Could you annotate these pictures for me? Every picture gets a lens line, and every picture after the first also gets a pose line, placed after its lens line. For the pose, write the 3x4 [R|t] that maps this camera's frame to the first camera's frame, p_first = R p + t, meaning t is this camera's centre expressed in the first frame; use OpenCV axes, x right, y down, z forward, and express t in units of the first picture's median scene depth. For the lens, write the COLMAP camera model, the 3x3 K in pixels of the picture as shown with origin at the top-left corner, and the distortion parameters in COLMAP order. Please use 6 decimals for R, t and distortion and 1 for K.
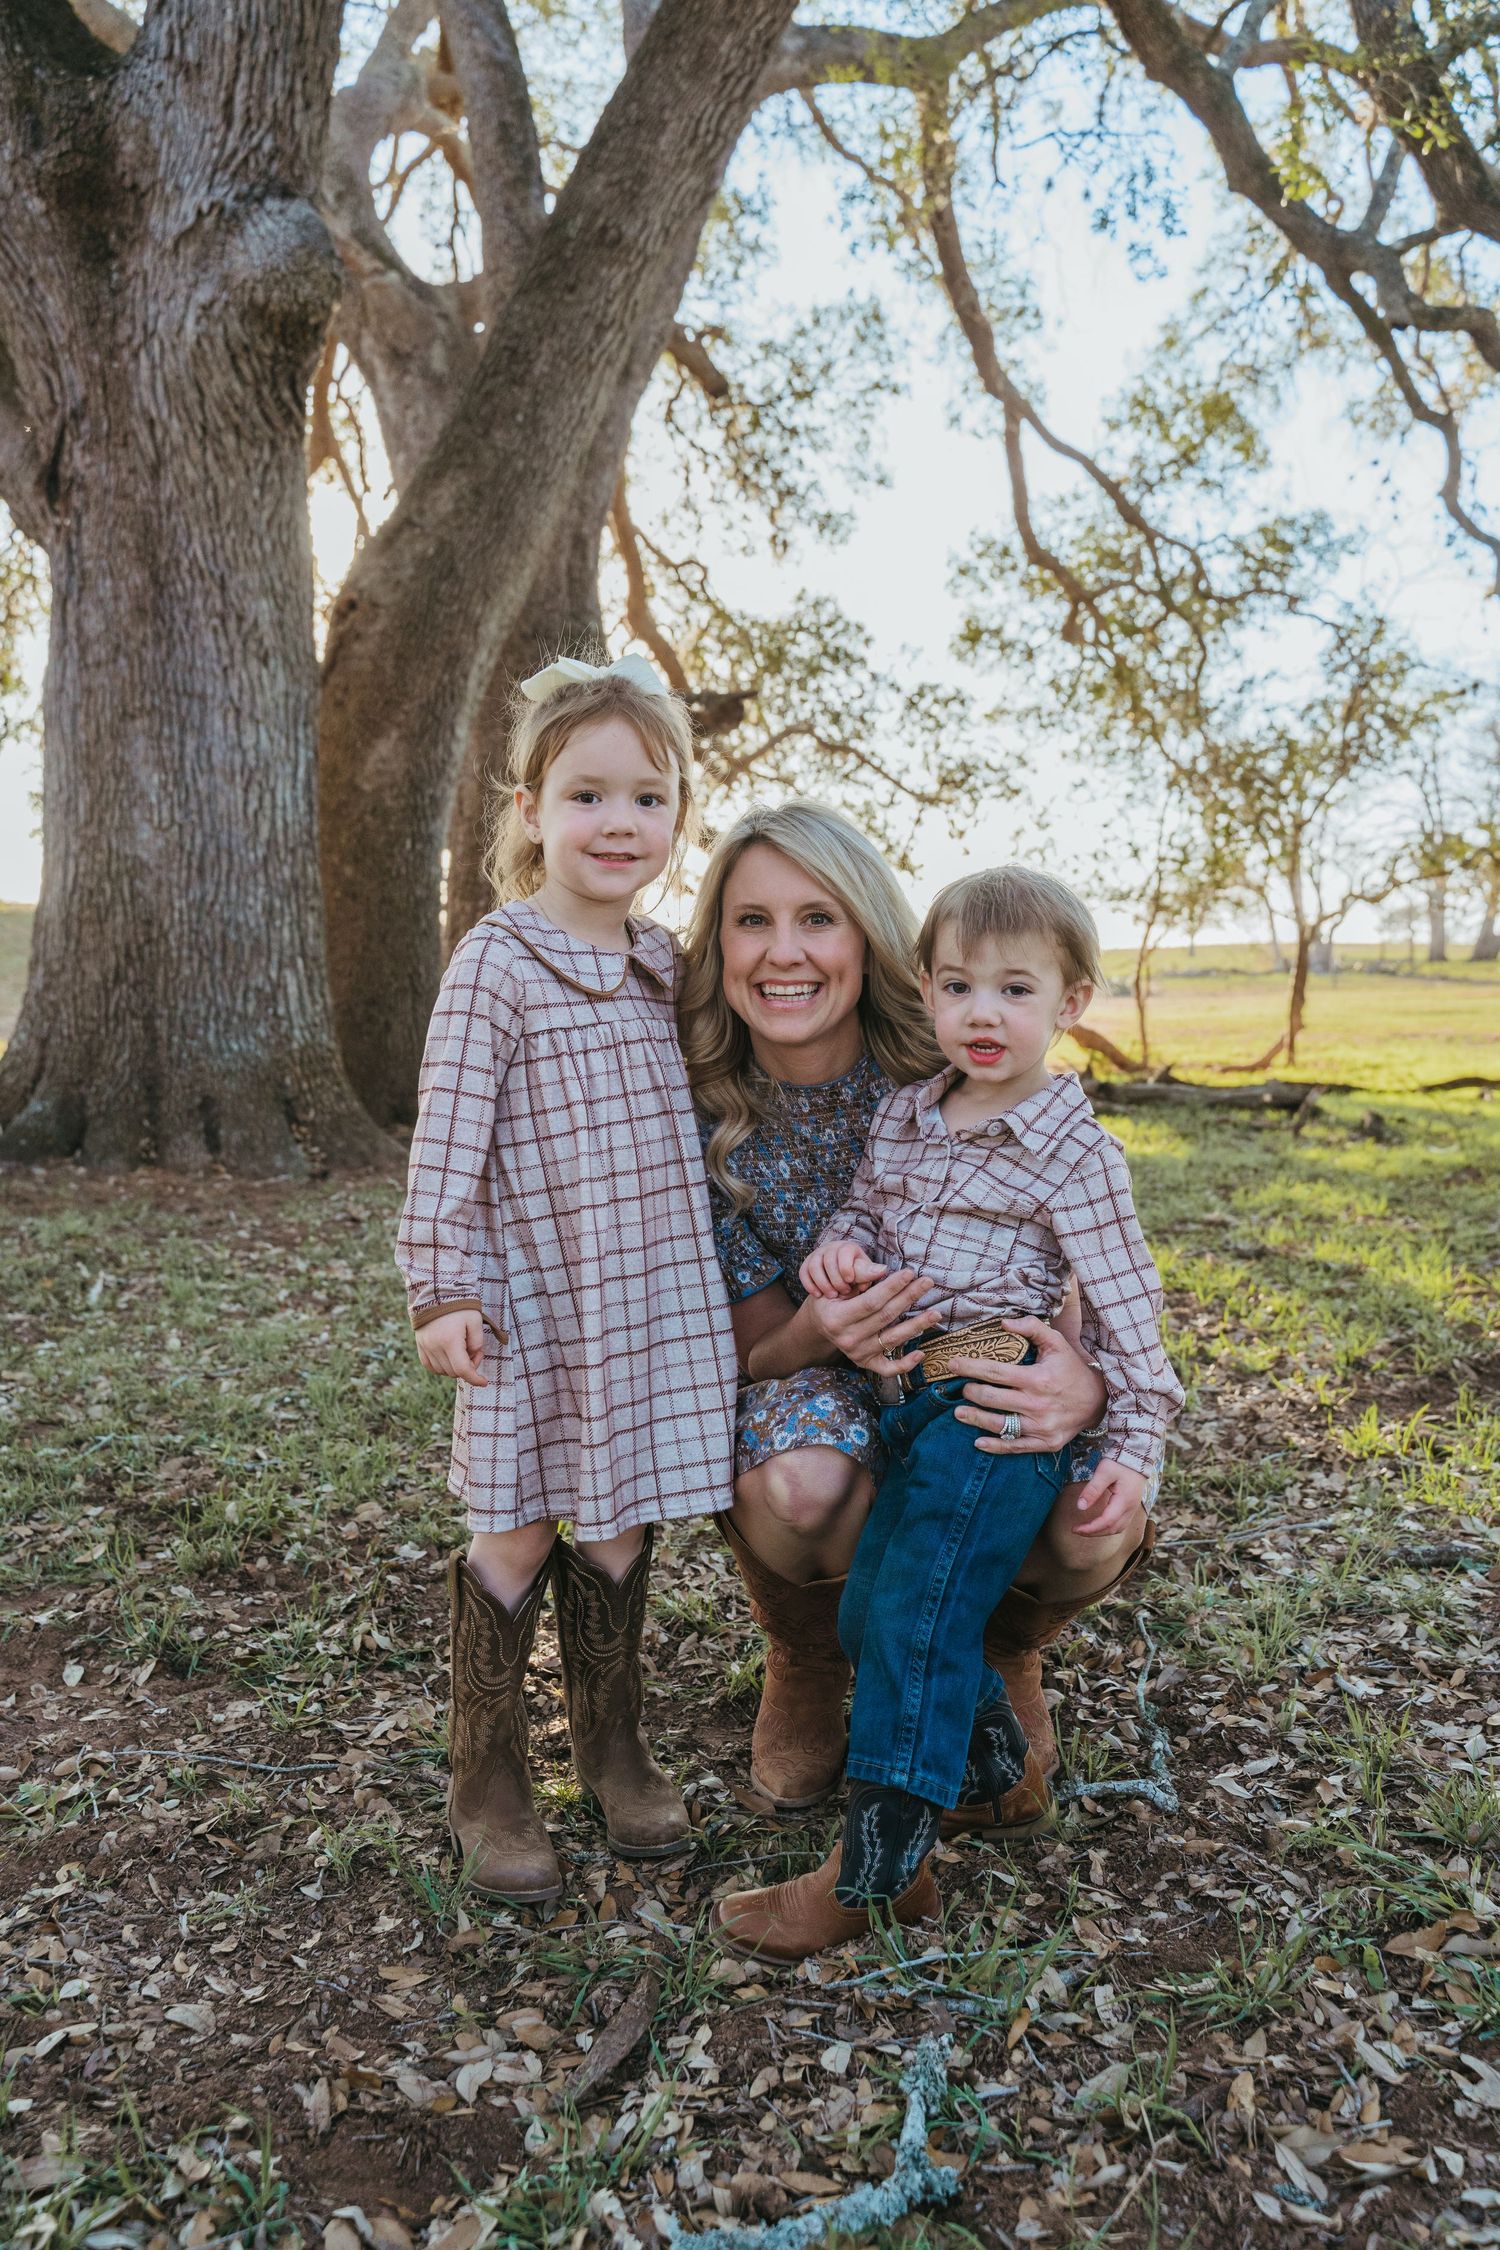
lens RADIAL K [[2004.2, 0, 750.0], [0, 2004.2, 1125.0], [0, 0, 1]] dist [0.004276, -0.012749]
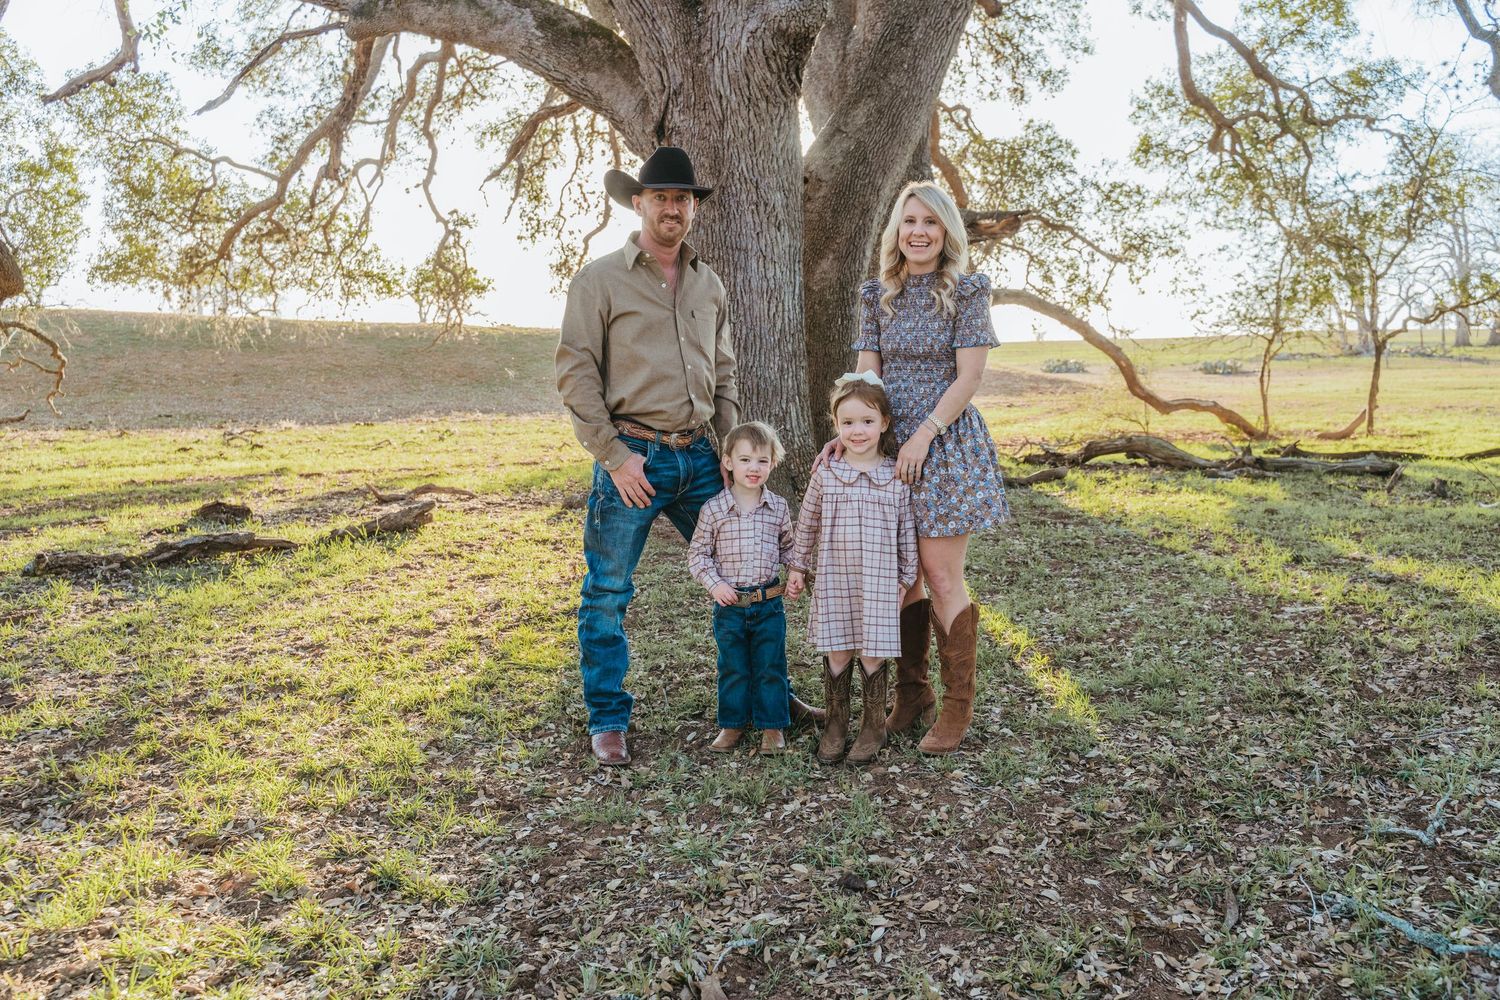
lens RADIAL K [[1336.1, 0, 754.7], [0, 1336.1, 484.8], [0, 0, 1]] dist [0.004276, -0.012749]
pose [[0.988135, 0.004204, -0.153530, -0.082391], [-0.001022, 0.999783, 0.020798, -0.030229], [0.153584, -0.020394, 0.987925, -0.169302]]
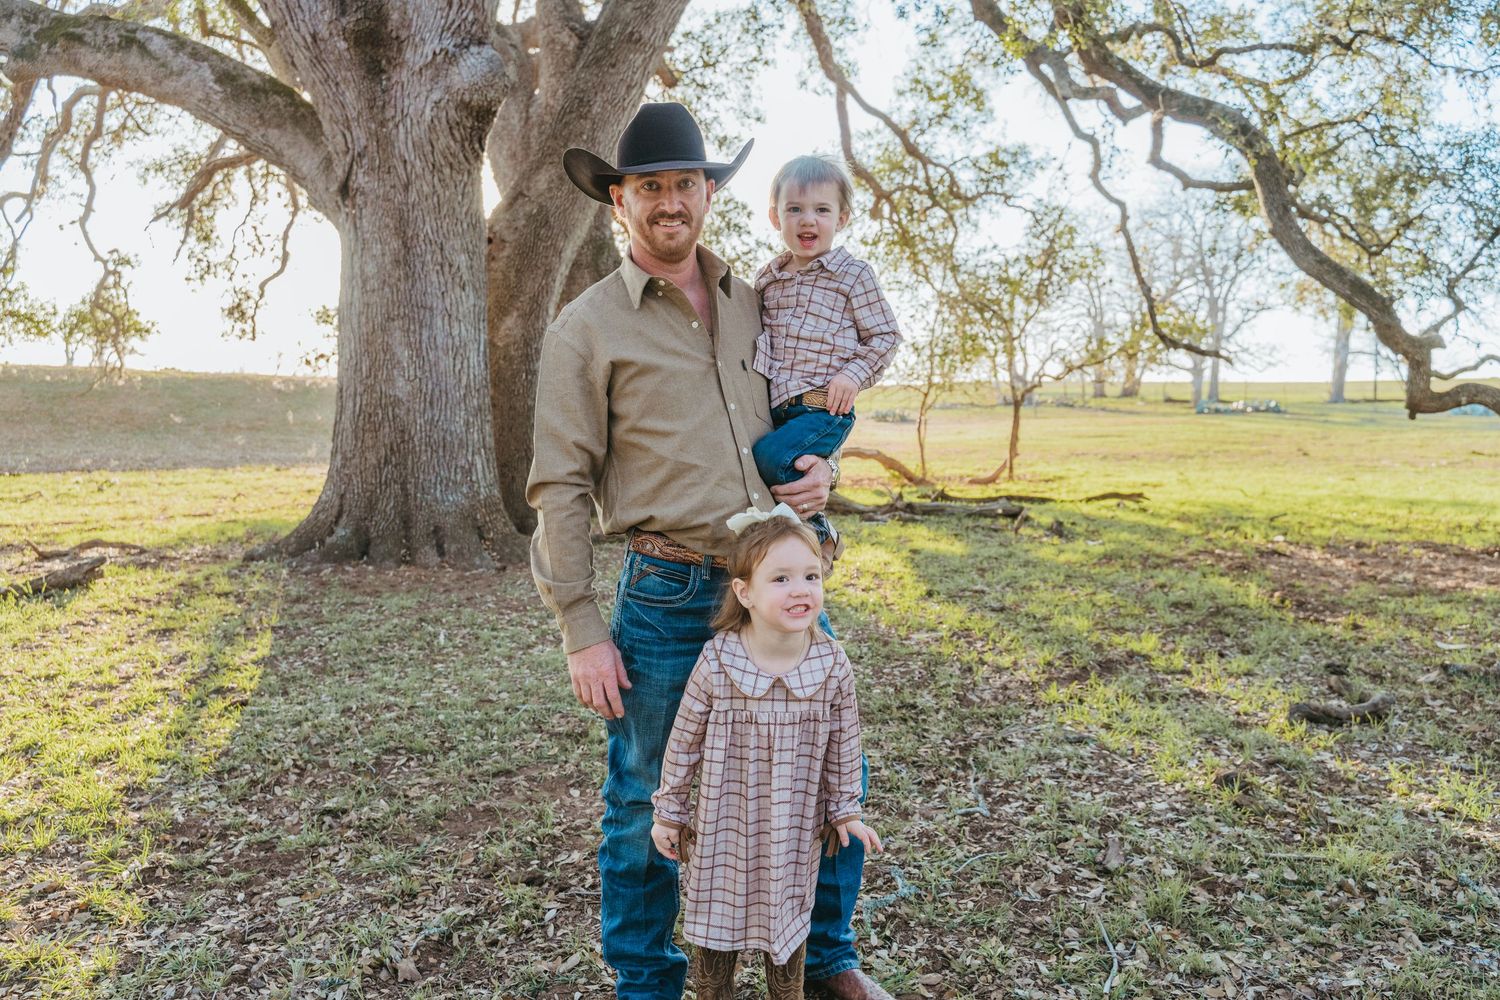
lens RADIAL K [[1336.1, 0, 754.7], [0, 1336.1, 484.8], [0, 0, 1]] dist [0.004276, -0.012749]
pose [[0.997041, -0.007836, 0.076469, -0.071284], [0.008798, 0.999886, -0.012254, -0.033725], [-0.076364, 0.012891, 0.996997, -0.242233]]
